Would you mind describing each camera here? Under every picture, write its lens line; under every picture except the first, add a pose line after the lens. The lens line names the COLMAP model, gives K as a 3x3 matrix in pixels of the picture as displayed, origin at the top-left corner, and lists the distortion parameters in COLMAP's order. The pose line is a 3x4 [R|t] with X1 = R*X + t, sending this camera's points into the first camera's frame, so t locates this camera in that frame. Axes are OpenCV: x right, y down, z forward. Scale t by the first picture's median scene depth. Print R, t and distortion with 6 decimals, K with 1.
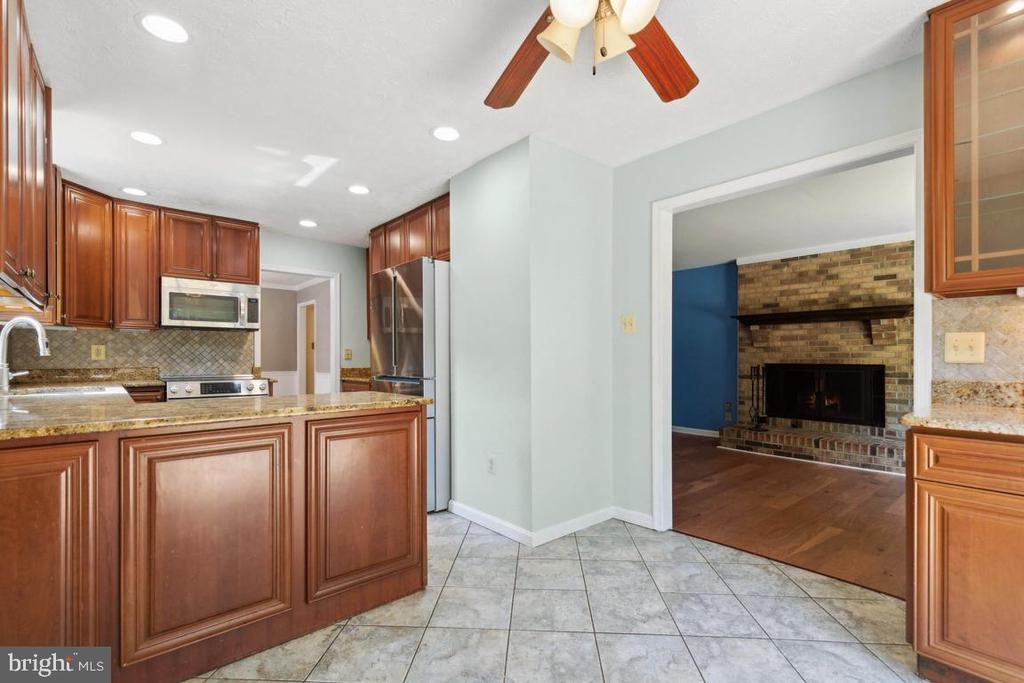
lens RADIAL K [[472.4, 0, 504.1], [0, 472.4, 355.0], [0, 0, 1]] dist [0.004275, 0.000661]
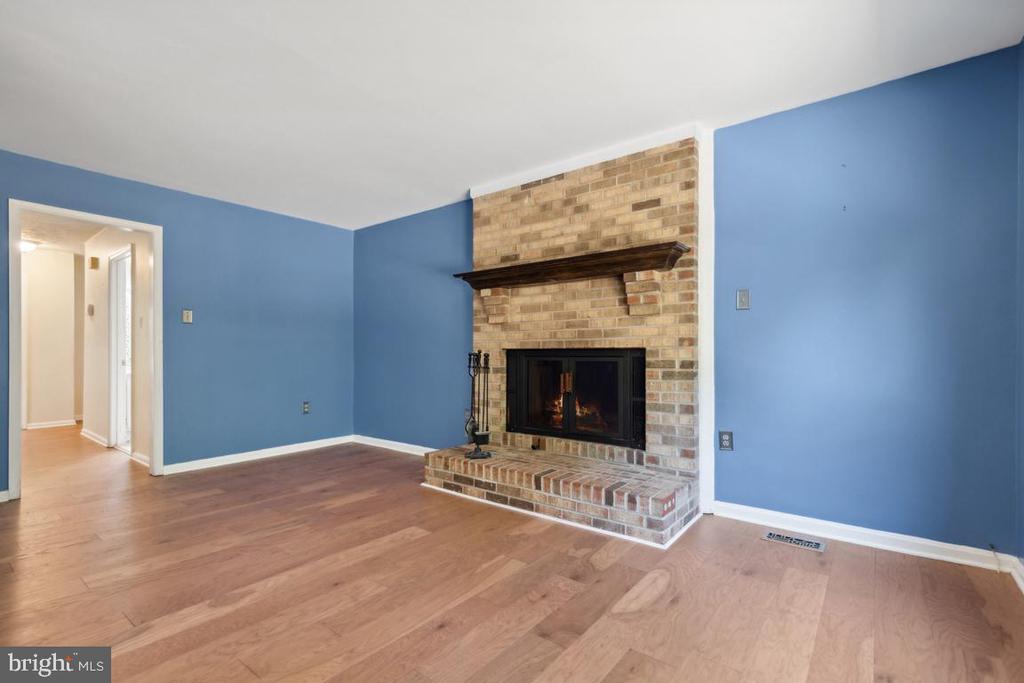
lens RADIAL K [[472.4, 0, 502.3], [0, 472.4, 353.4], [0, 0, 1]] dist [0.004275, 0.000661]
pose [[0.982866, 0.001092, 0.184319, 0.516944], [-0.001272, 0.999999, 0.000855, 0.028108], [-0.184318, -0.001075, 0.982866, 0.441124]]
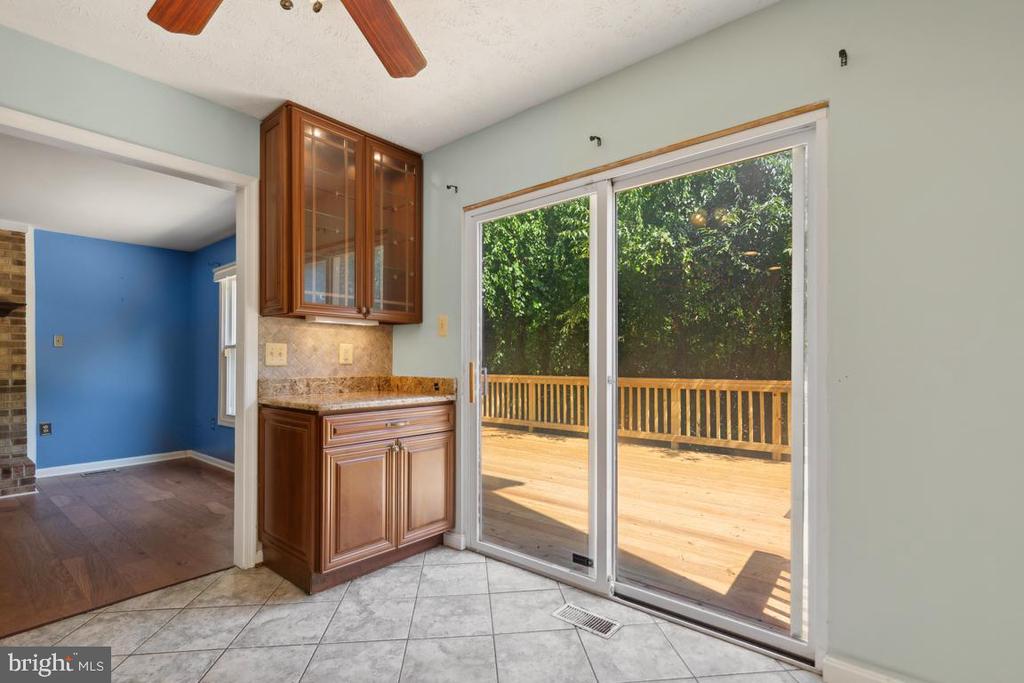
lens RADIAL K [[472.4, 0, 526.0], [0, 472.4, 359.5], [0, 0, 1]] dist [0.004275, 0.000661]
pose [[-0.185011, 0.001435, 0.982735, -0.191782], [-0.000626, 0.999999, -0.001578, 0.000465], [-0.982736, -0.000907, -0.185010, 0.212450]]
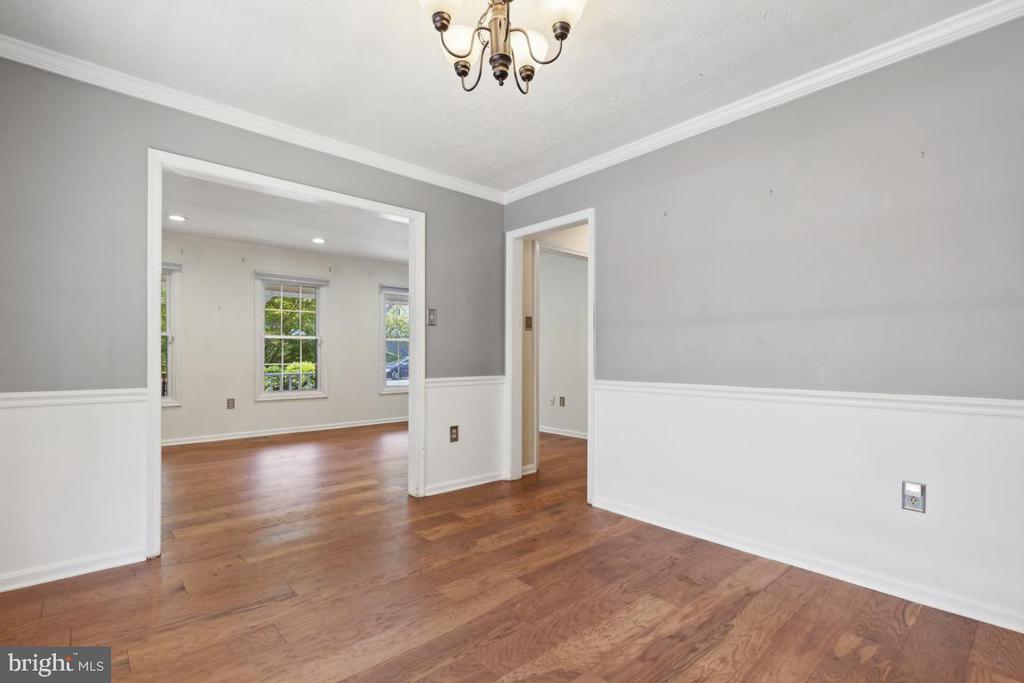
lens RADIAL K [[472.4, 0, 516.2], [0, 472.4, 349.1], [0, 0, 1]] dist [0.004275, 0.000661]
pose [[0.998595, -0.000395, 0.052996, -0.769724], [0.000772, 0.999975, -0.007091, 0.020103], [-0.052992, 0.007122, 0.998570, 0.904387]]
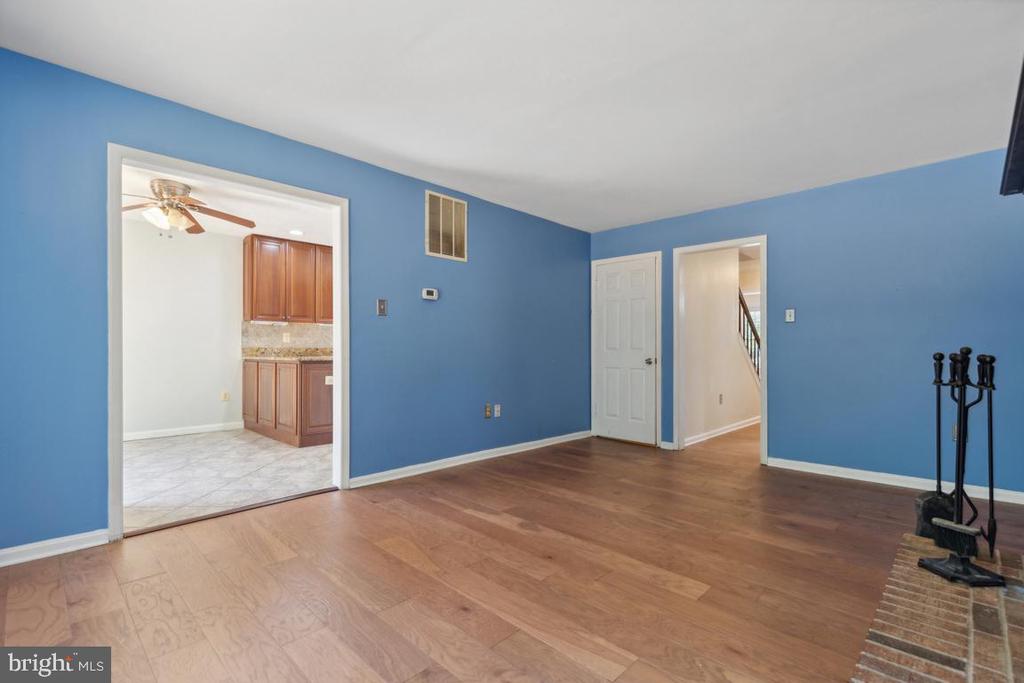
lens RADIAL K [[472.4, 0, 515.4], [0, 472.4, 344.6], [0, 0, 1]] dist [0.004275, 0.000661]
pose [[0.090791, -0.010169, -0.995818, 0.913214], [-0.000586, 0.999947, -0.010265, 0.024917], [0.995870, 0.001516, 0.090780, 0.796002]]
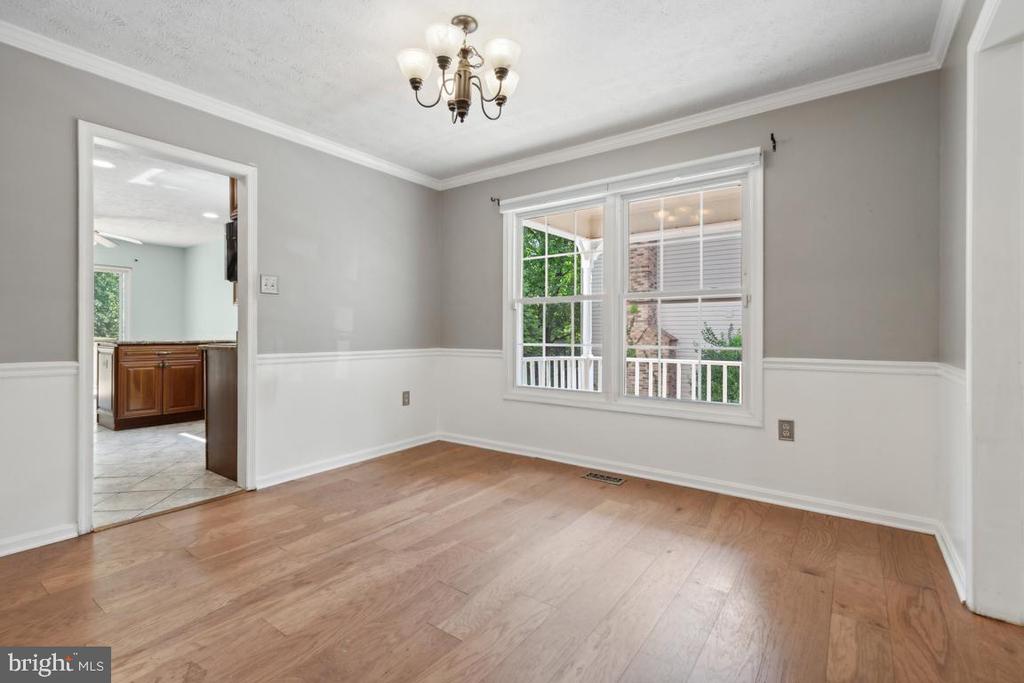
lens RADIAL K [[472.4, 0, 512.2], [0, 472.4, 333.6], [0, 0, 1]] dist [0.004275, 0.000661]
pose [[-0.968854, -0.007204, -0.247527, -0.699709], [-0.006394, 0.999971, -0.004076, 0.029722], [0.247549, -0.002367, -0.968872, 1.665111]]
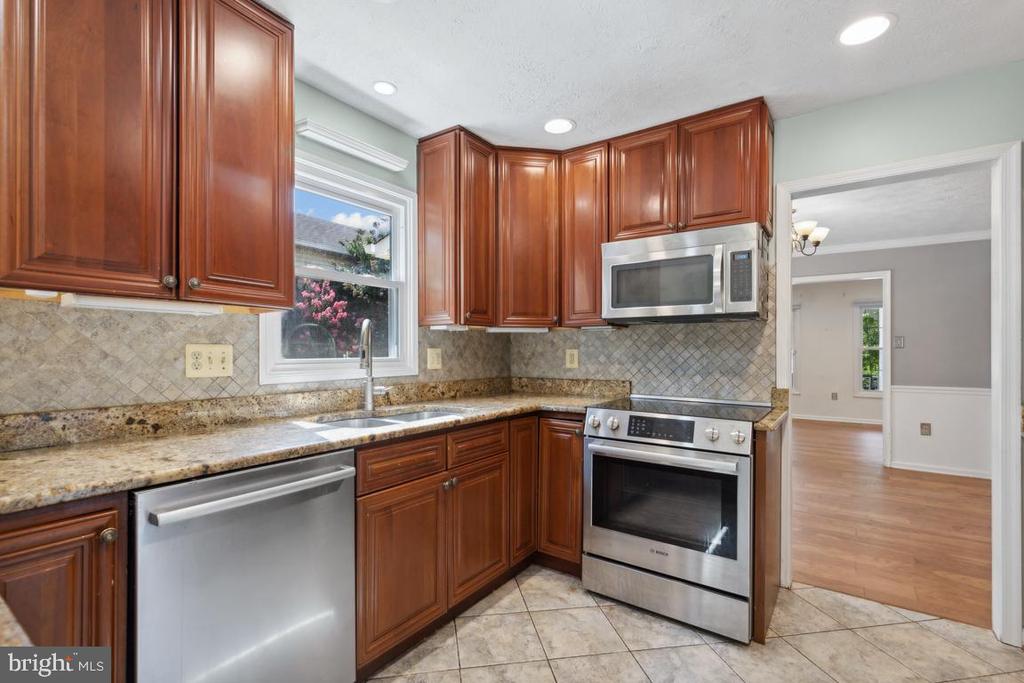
lens RADIAL K [[472.4, 0, 506.2], [0, 472.4, 346.2], [0, 0, 1]] dist [0.004275, 0.000661]
pose [[0.259675, -0.011419, -0.965629, -0.103886], [0.000457, 0.999931, -0.011702, -0.013444], [0.965696, 0.002597, 0.259662, 0.556141]]
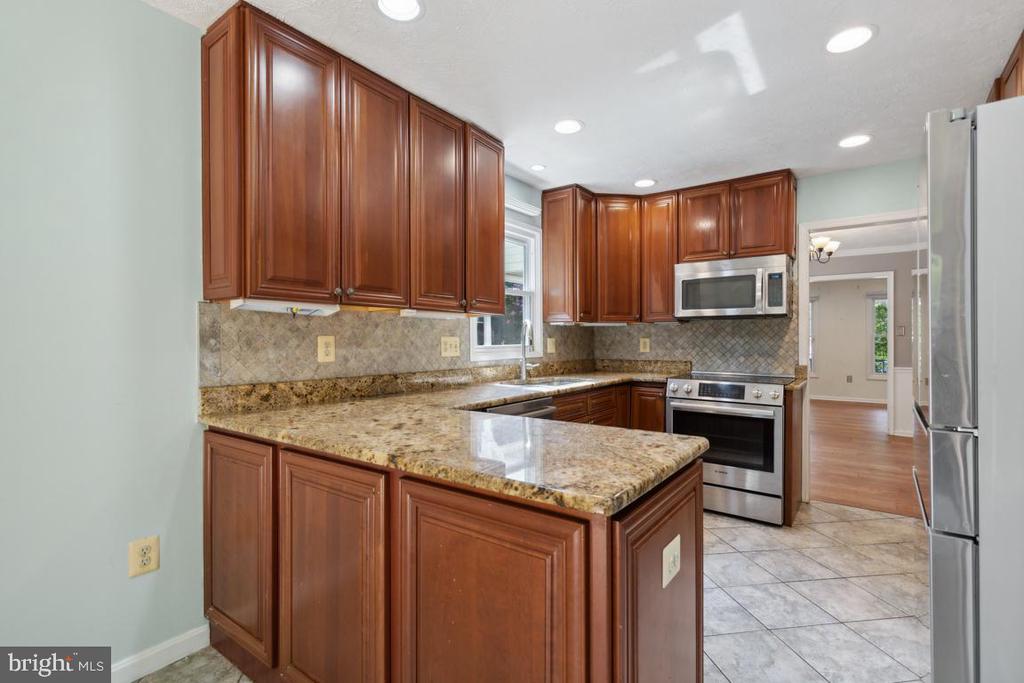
lens RADIAL K [[472.4, 0, 508.8], [0, 472.4, 337.9], [0, 0, 1]] dist [0.004275, 0.000661]
pose [[0.236444, -0.005568, -0.971629, 0.080261], [0.003653, 0.999982, -0.004842, -0.014289], [0.971638, -0.002404, 0.236460, 0.365310]]
